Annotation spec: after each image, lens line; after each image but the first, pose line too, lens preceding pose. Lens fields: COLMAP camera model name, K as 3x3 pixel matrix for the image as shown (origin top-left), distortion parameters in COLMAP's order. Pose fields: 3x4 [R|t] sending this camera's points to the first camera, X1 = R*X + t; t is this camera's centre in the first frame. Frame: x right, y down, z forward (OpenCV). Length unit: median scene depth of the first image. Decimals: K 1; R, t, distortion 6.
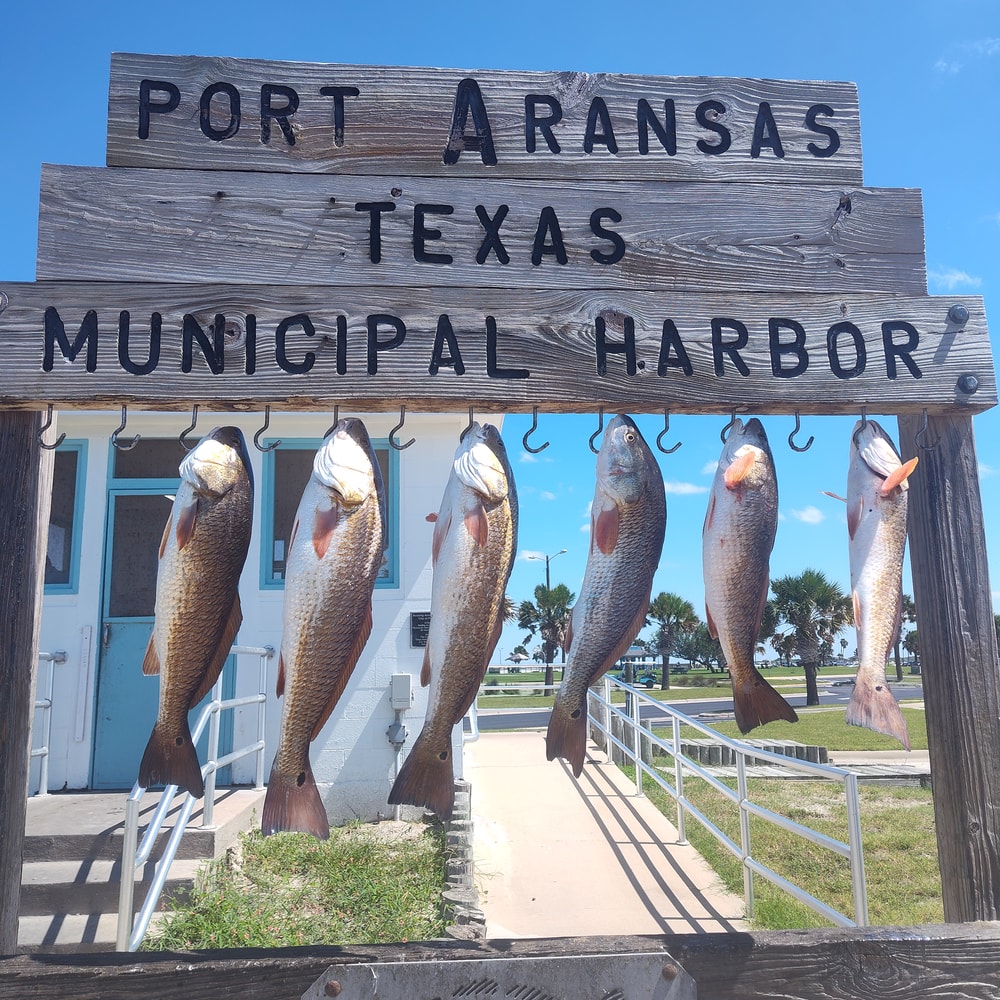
lens RADIAL K [[938.4, 0, 504.8], [0, 938.4, 494.1], [0, 0, 1]] dist [0.059764, -0.043713]
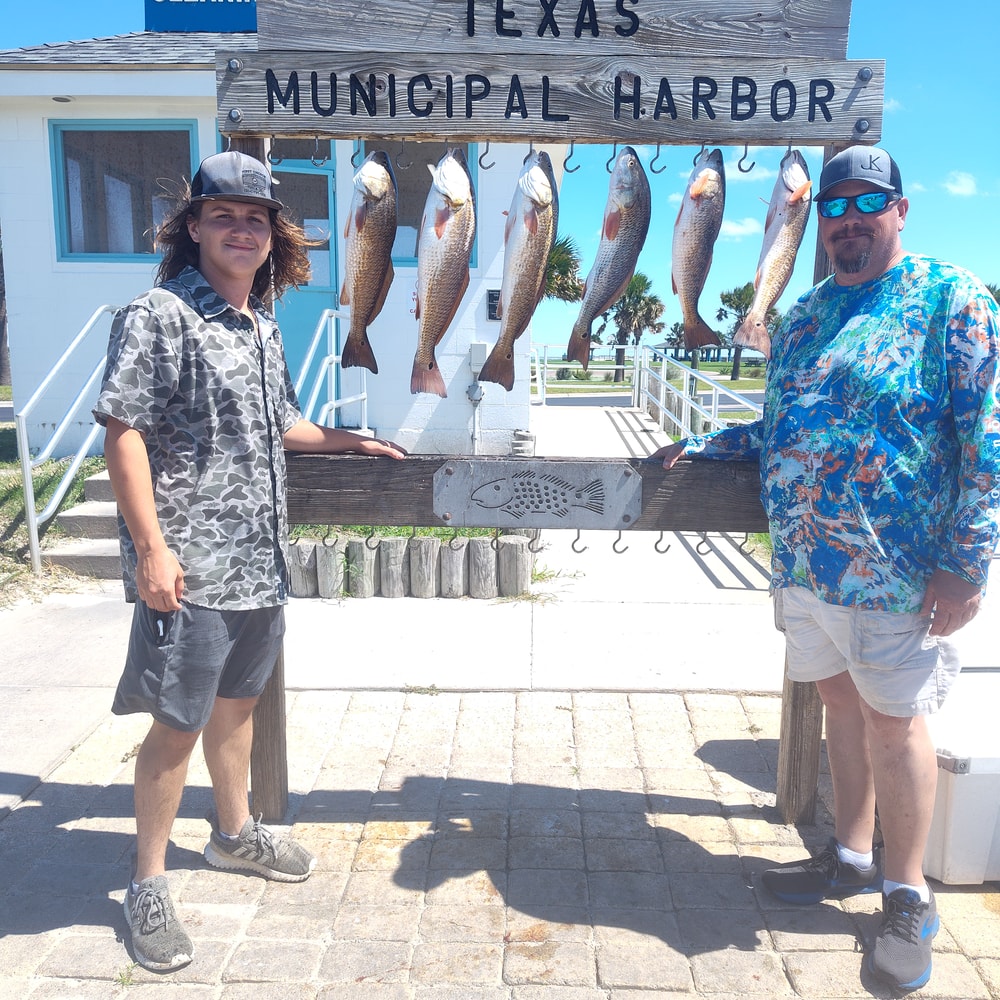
lens RADIAL K [[938.4, 0, 506.3], [0, 938.4, 495.6], [0, 0, 1]] dist [0.059764, -0.043713]
pose [[0.996654, 0.042065, -0.070078, 0.057744], [-0.017006, 0.945355, 0.325599, -0.045186], [0.079945, -0.323318, 0.942907, -0.677041]]
